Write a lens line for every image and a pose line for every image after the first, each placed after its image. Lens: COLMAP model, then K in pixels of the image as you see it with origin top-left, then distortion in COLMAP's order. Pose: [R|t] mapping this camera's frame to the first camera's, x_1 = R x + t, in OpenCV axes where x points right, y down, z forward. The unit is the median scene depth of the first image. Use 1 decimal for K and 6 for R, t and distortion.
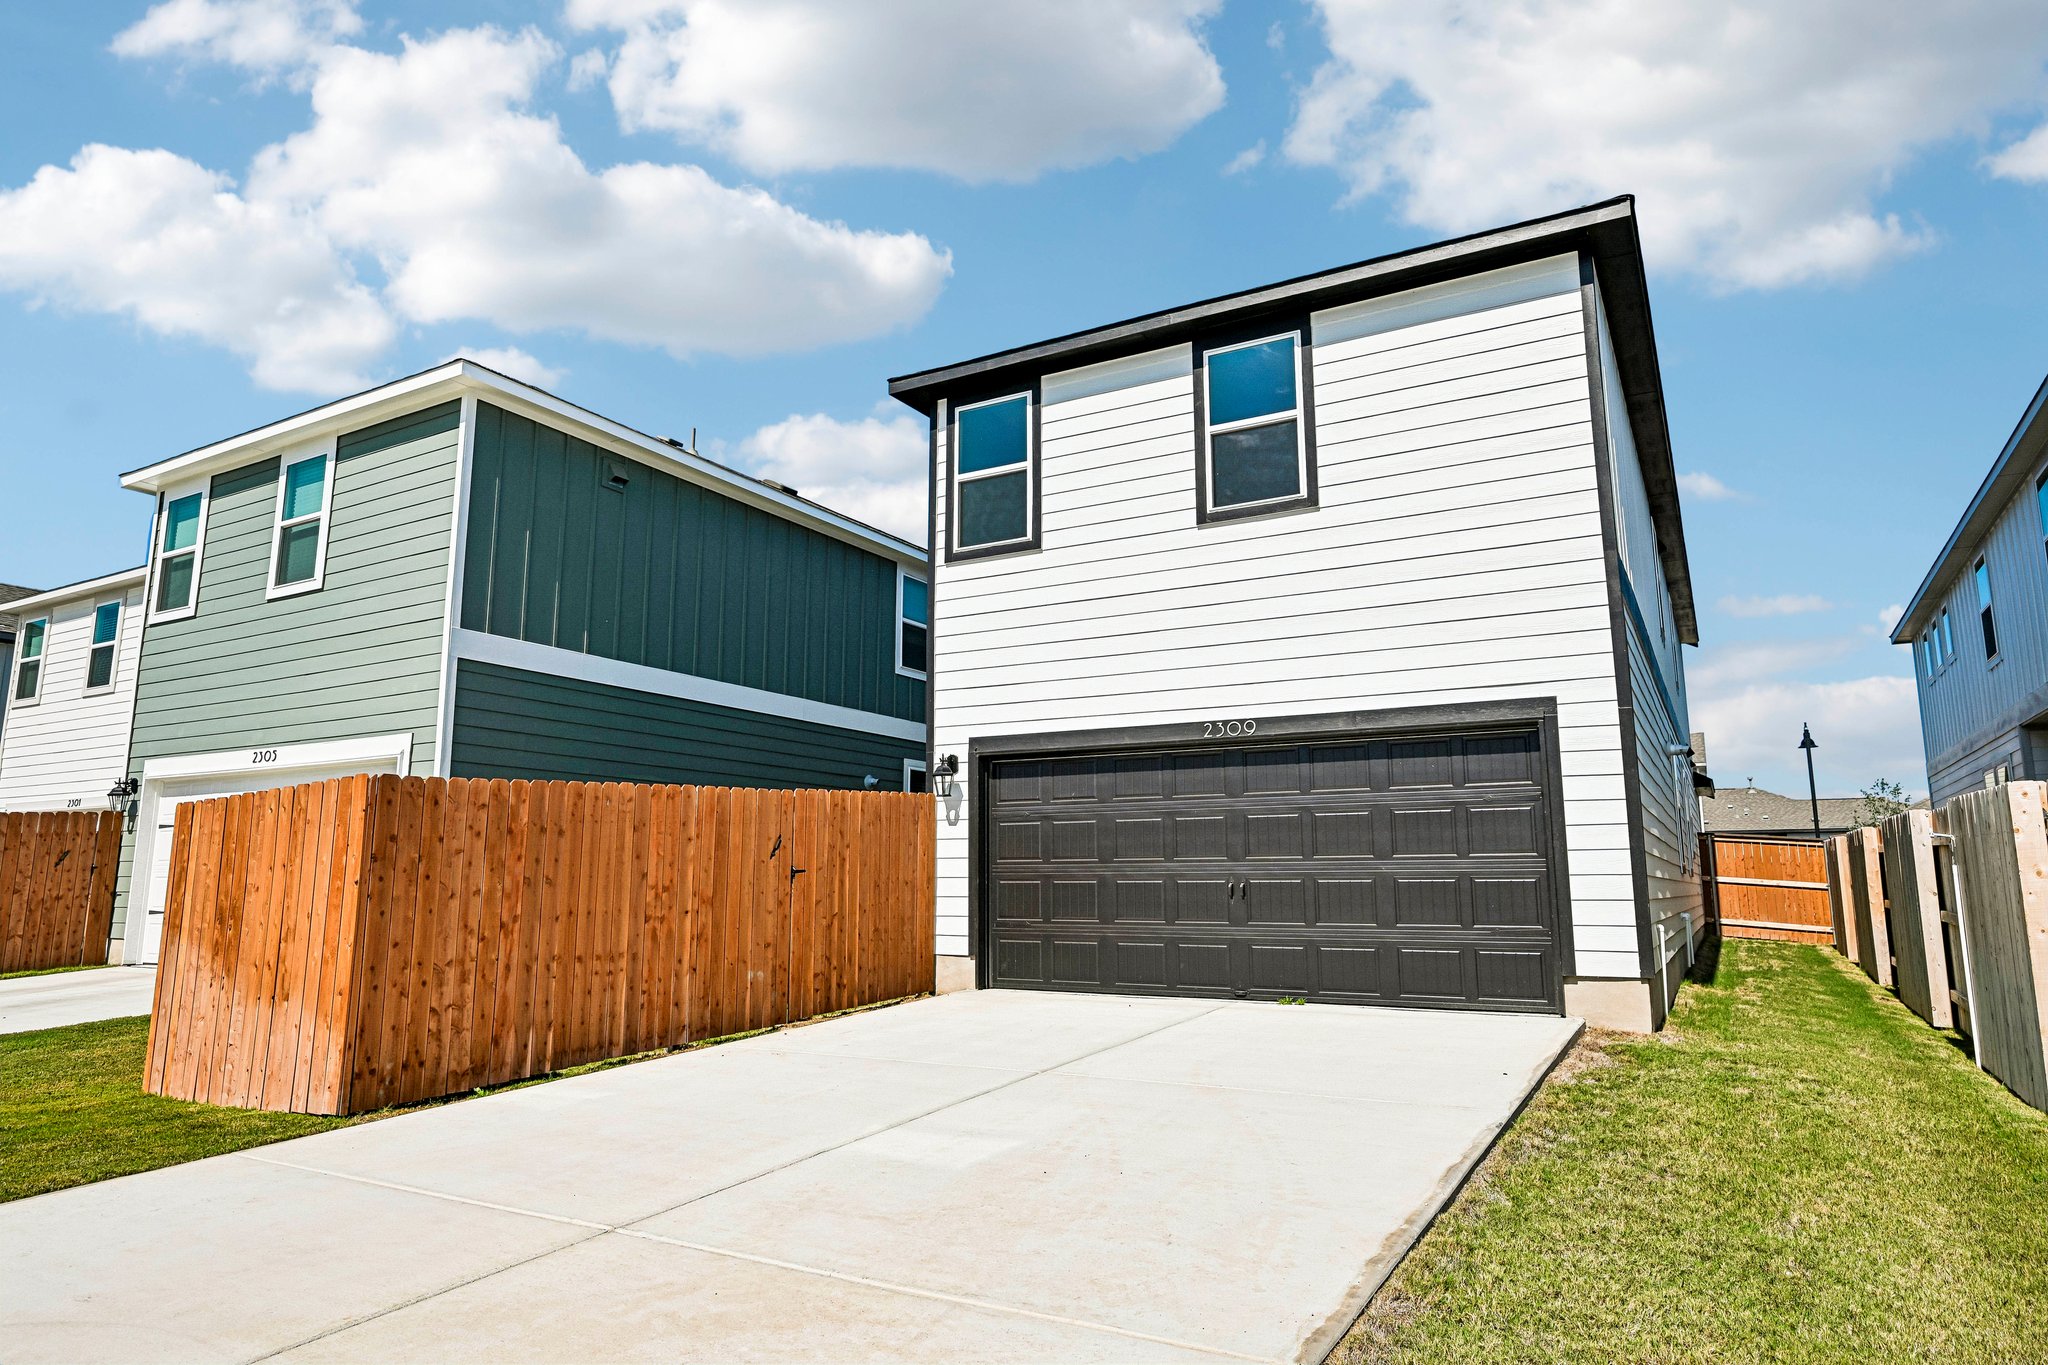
lens RADIAL K [[1222.6, 0, 1024.0], [0, 1222.6, 683.7], [0, 0, 1]] dist [0.002907, 0.000042]
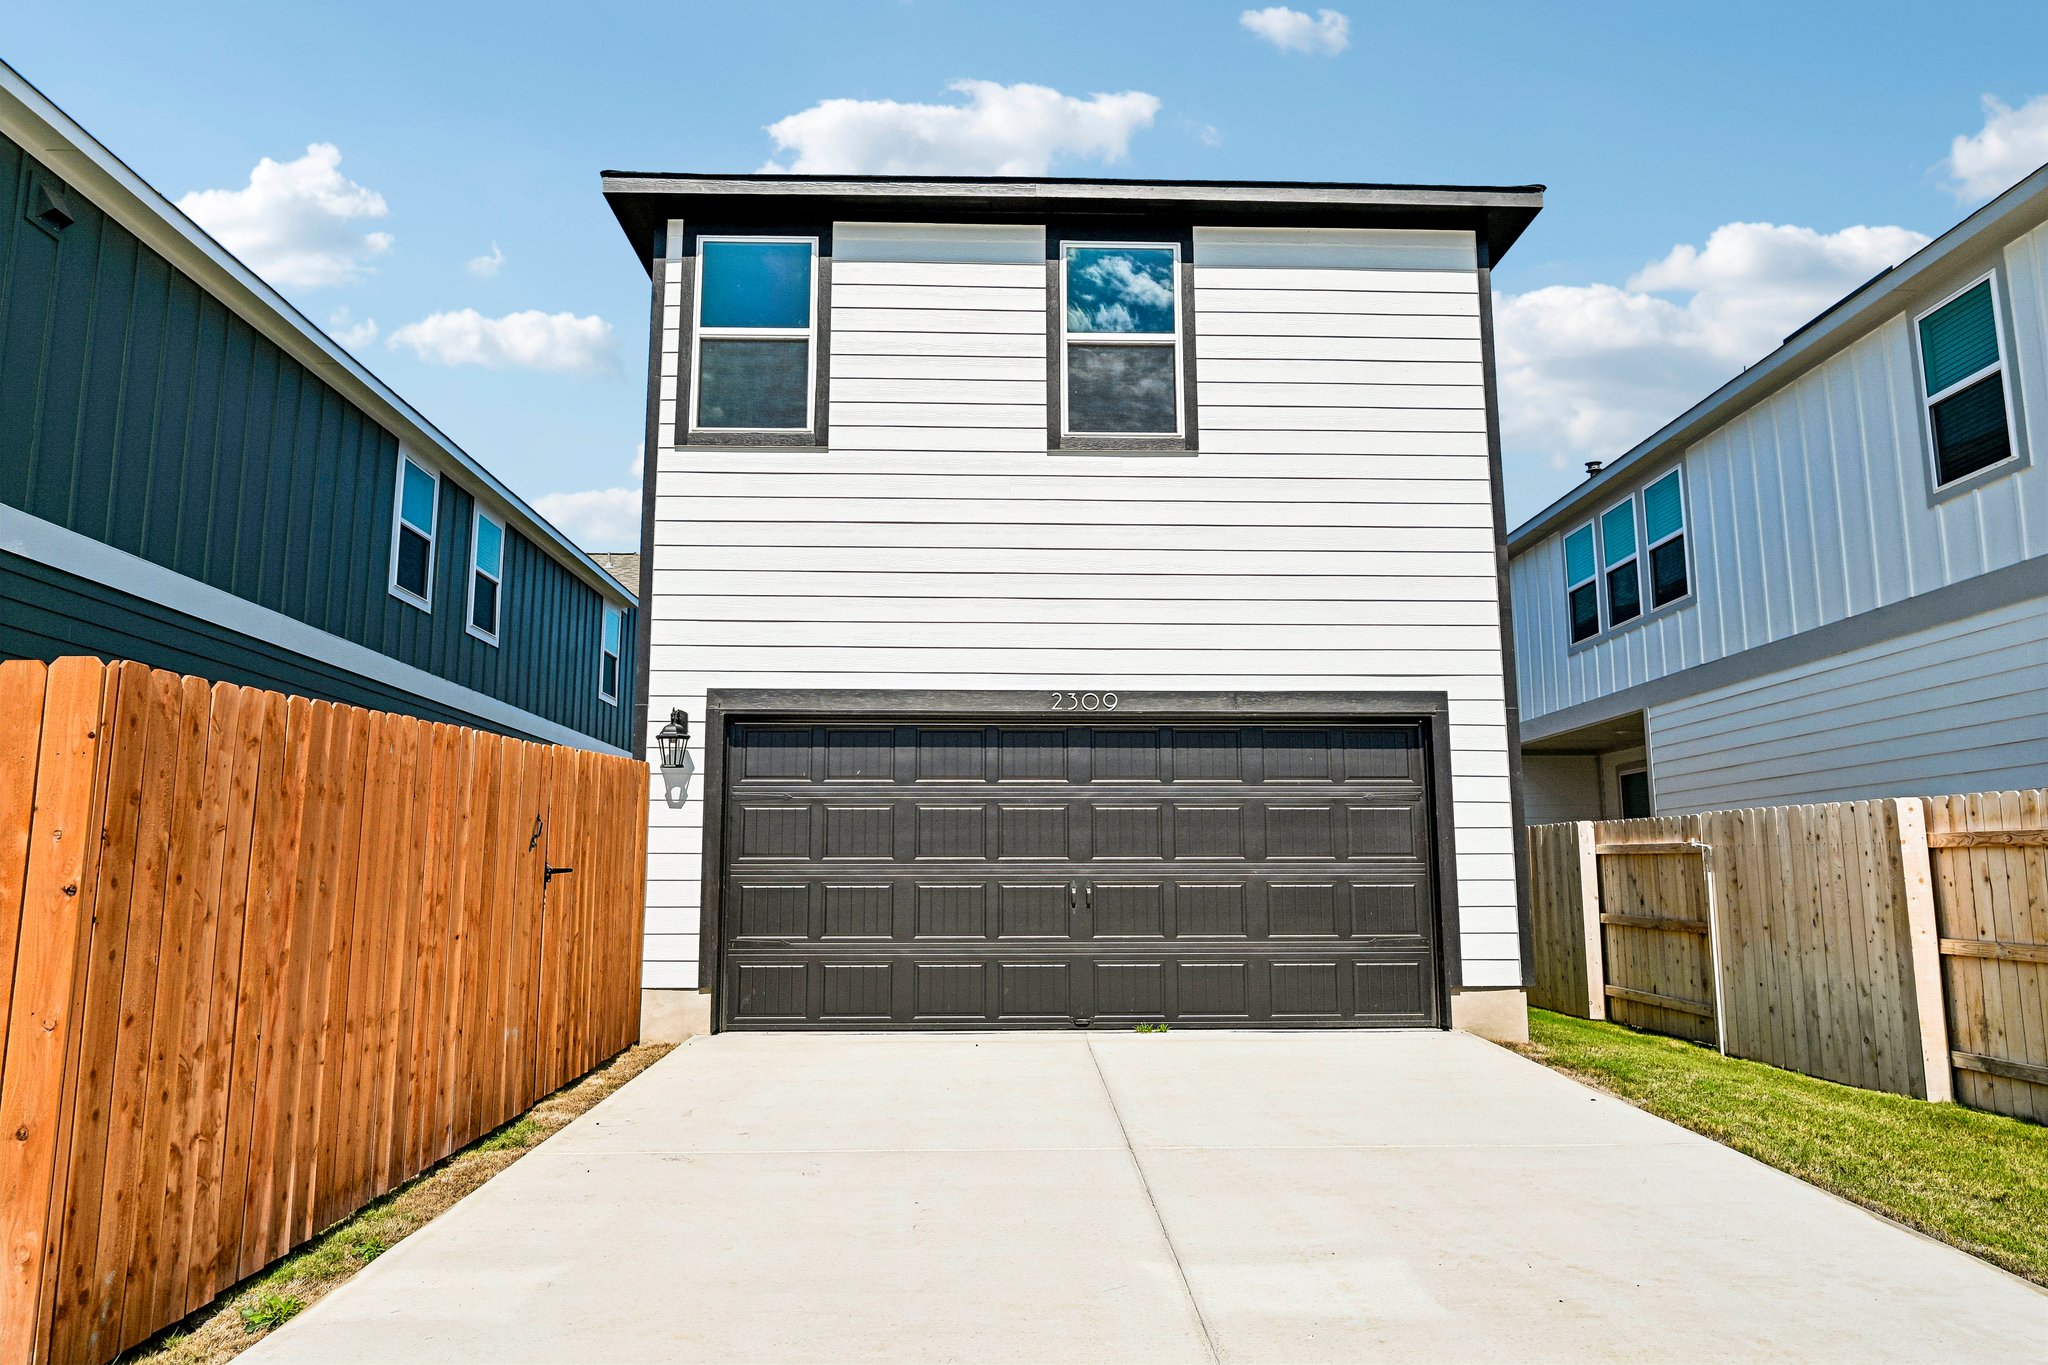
lens RADIAL K [[1328.4, 0, 1024.0], [0, 1328.4, 682.1], [0, 0, 1]] dist [0.000176, 0.000332]
pose [[0.853466, 0.079967, 0.514977, -0.331126], [-0.085248, 0.996269, -0.013424, 0.039826], [-0.514129, -0.032444, 0.857099, 0.256624]]
